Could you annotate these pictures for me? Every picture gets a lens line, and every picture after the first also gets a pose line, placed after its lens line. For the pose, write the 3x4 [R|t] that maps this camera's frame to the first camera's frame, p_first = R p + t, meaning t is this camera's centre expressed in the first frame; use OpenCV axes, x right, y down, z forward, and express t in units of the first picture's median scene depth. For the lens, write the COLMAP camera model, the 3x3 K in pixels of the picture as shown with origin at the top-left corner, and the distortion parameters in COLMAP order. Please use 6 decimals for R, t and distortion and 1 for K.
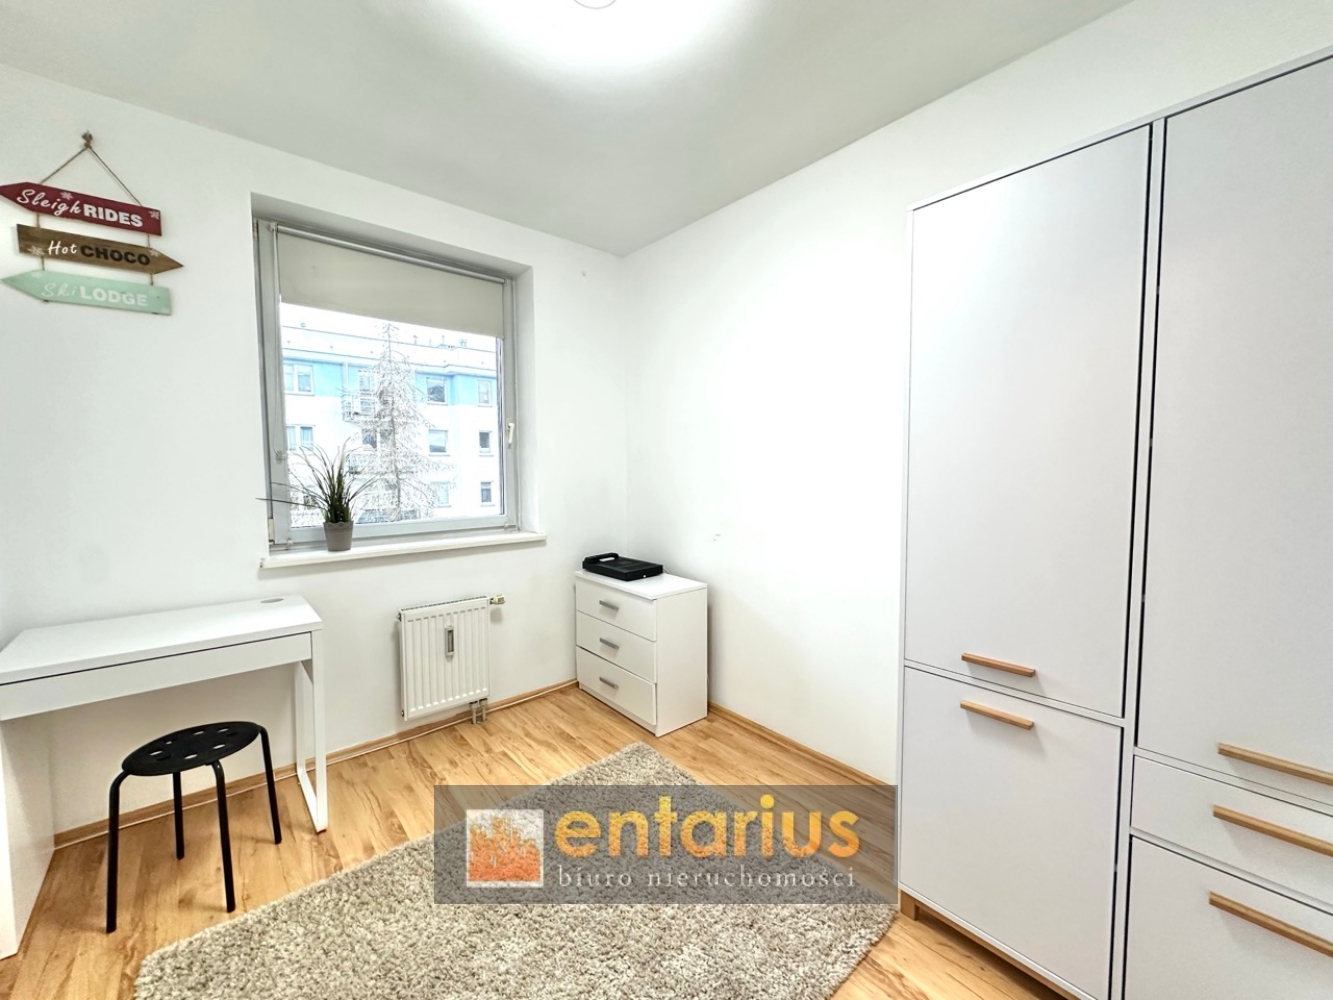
lens RADIAL K [[530.7, 0, 660.6], [0, 530.7, 498.0], [0, 0, 1]] dist [-0.002215, 0.000979]
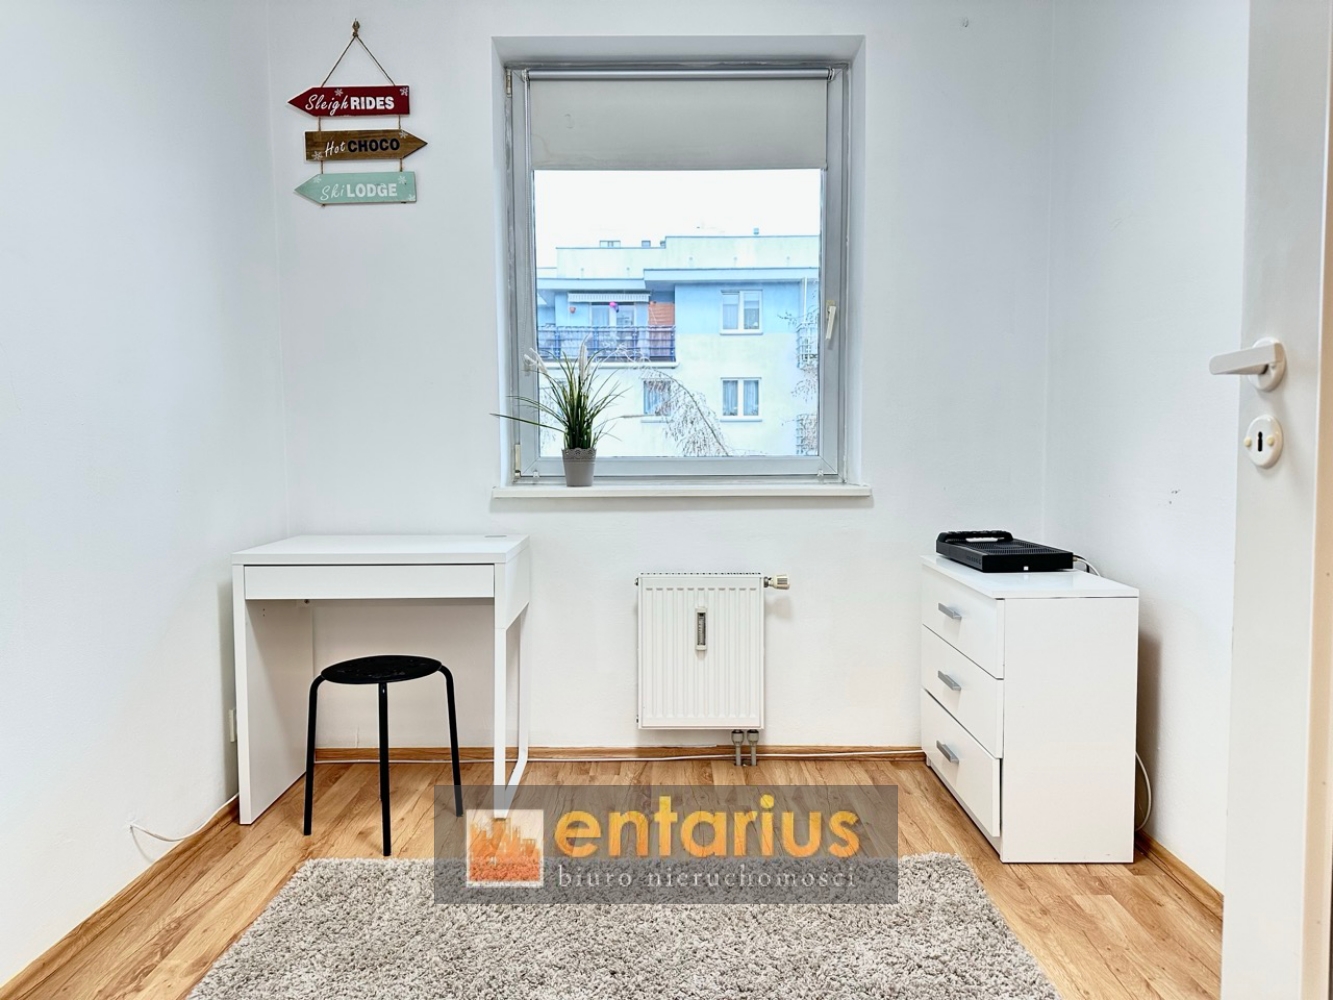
lens RADIAL K [[935.6, 0, 666.0], [0, 935.6, 506.4], [0, 0, 1]] dist [0.046646, -0.053252]
pose [[0.756011, 0.040235, -0.653321, 0.448874], [-0.038402, 0.999116, 0.017093, 0.122610], [0.653431, 0.012166, 0.756888, 0.083613]]
